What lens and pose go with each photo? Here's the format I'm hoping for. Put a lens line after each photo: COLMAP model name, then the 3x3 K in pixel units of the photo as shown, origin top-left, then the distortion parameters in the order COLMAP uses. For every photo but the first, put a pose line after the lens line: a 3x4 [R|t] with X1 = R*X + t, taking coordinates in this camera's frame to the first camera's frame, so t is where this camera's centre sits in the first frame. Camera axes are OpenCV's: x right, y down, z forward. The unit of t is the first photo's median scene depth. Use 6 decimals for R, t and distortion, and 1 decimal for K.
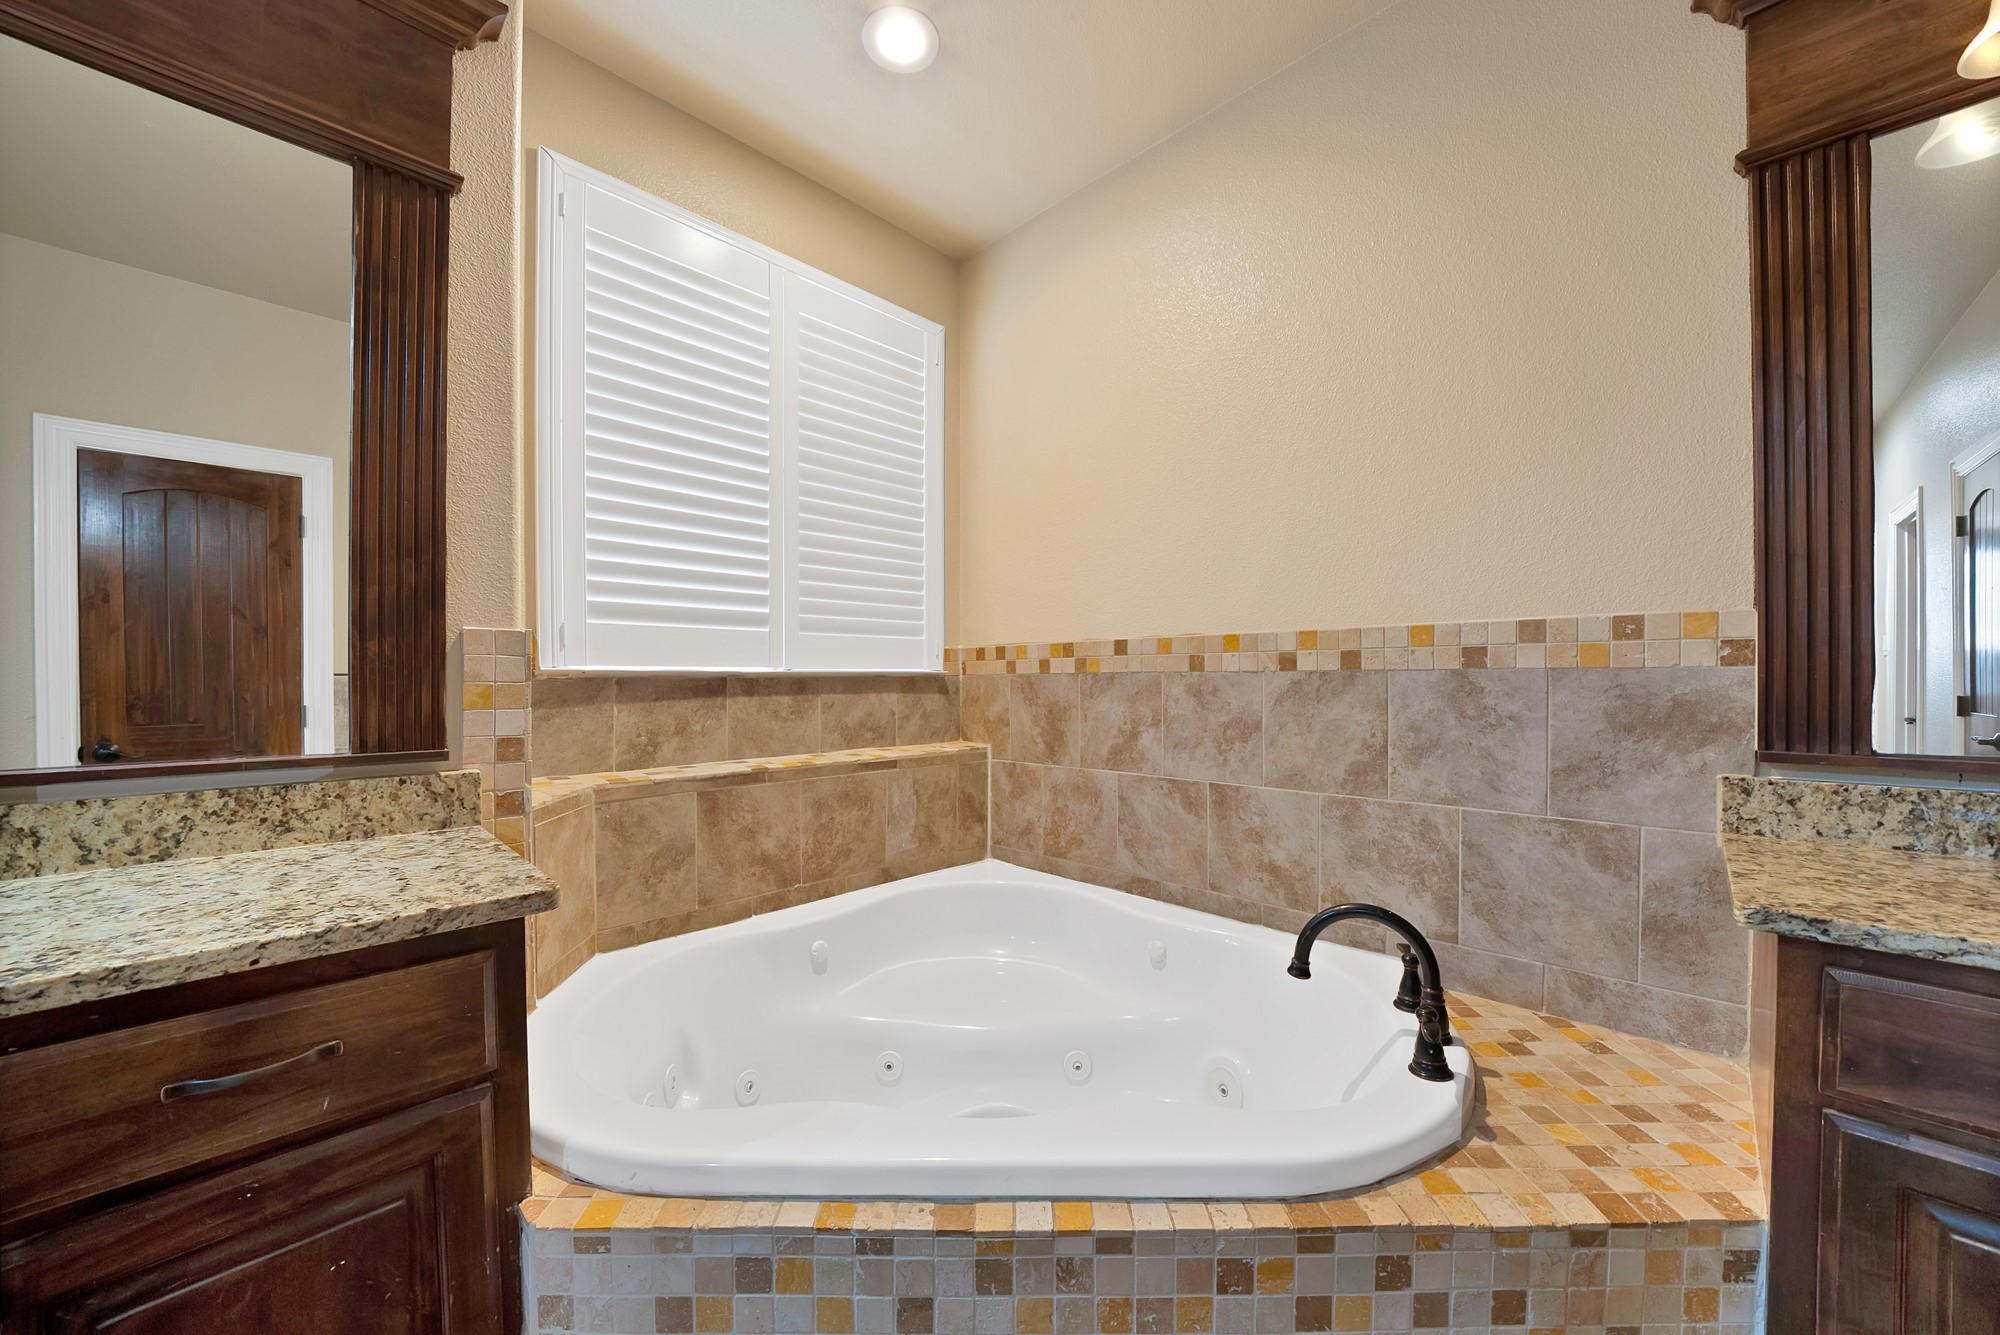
lens RADIAL K [[738.6, 0, 1000.0], [0, 738.6, 673.4], [0, 0, 1]] dist [-0.017382, 0.000052]
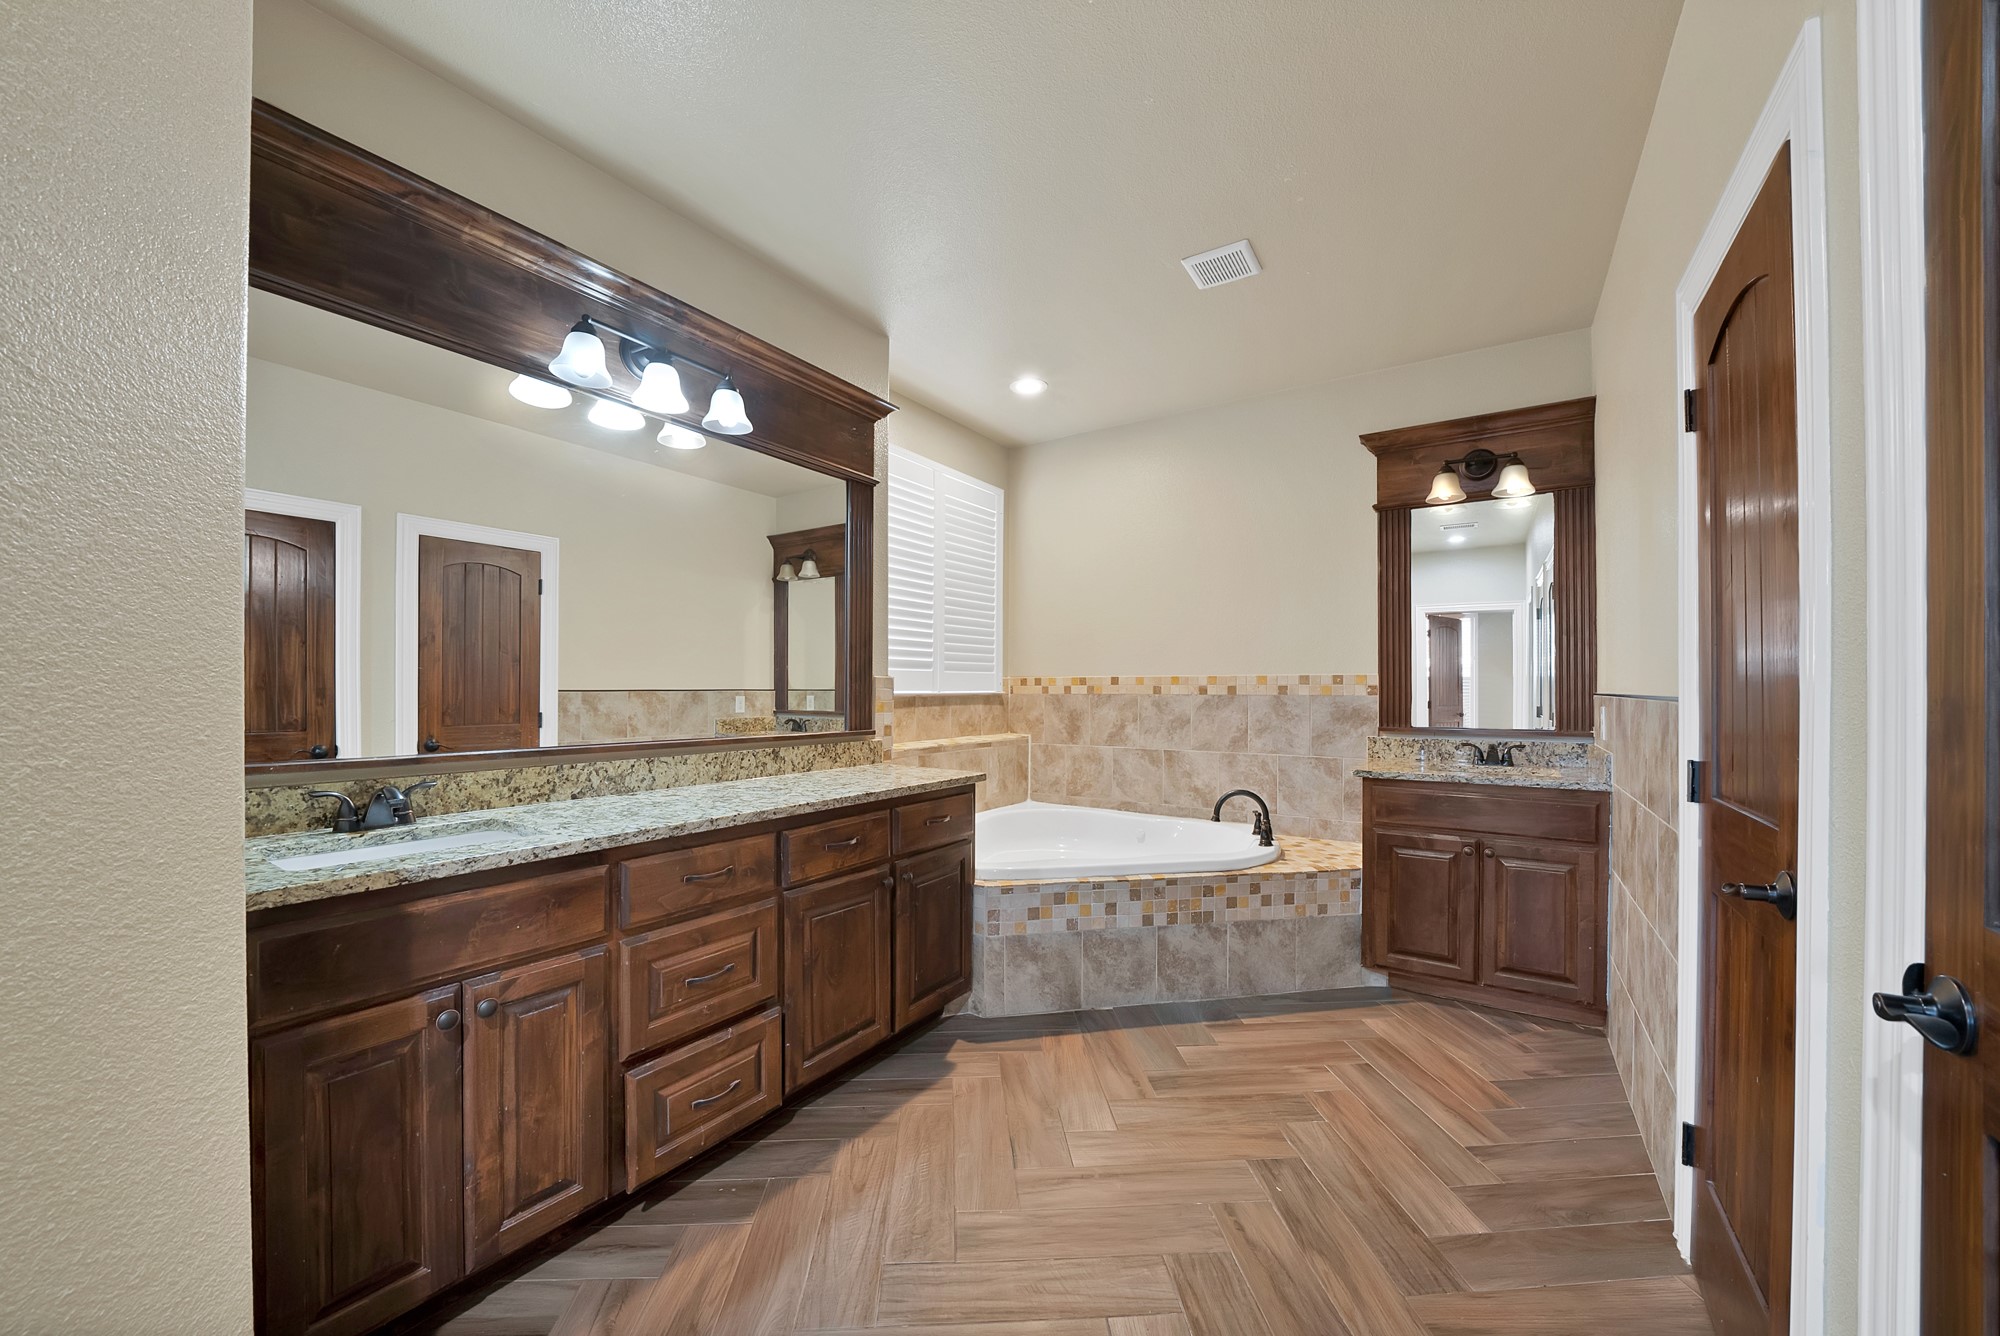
lens RADIAL K [[729.3, 0, 1000.0], [0, 729.3, 668.0], [0, 0, 1]] dist [-0.000232, -0.000001]
pose [[0.984730, 0.009121, 0.173849, -0.674292], [-0.005386, 0.999745, -0.021941, -0.038022], [-0.174004, 0.020670, 0.984528, -1.183318]]
